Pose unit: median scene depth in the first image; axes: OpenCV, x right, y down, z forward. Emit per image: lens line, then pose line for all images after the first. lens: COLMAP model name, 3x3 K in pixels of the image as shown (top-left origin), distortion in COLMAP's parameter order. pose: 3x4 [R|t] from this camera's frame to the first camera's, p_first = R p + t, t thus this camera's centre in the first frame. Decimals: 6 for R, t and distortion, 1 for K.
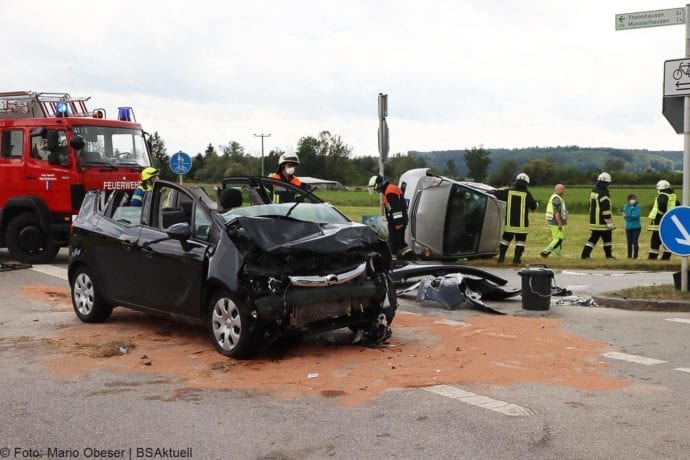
lens RADIAL K [[1040.6, 0, 345.0], [0, 1040.6, 230.0], [0, 0, 1]] dist [0.006257, -0.015809]
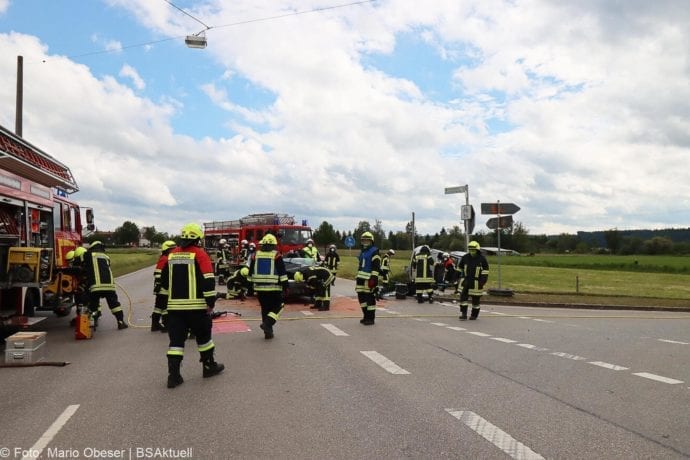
lens RADIAL K [[835.5, 0, 324.9], [0, 835.5, 229.7], [0, 0, 1]] dist [0.030259, 0.012006]
pose [[0.907715, -0.000087, -0.419586, 0.265736], [-0.028339, 0.997704, -0.061516, 0.009482], [0.418628, 0.067730, 0.905629, -0.305792]]
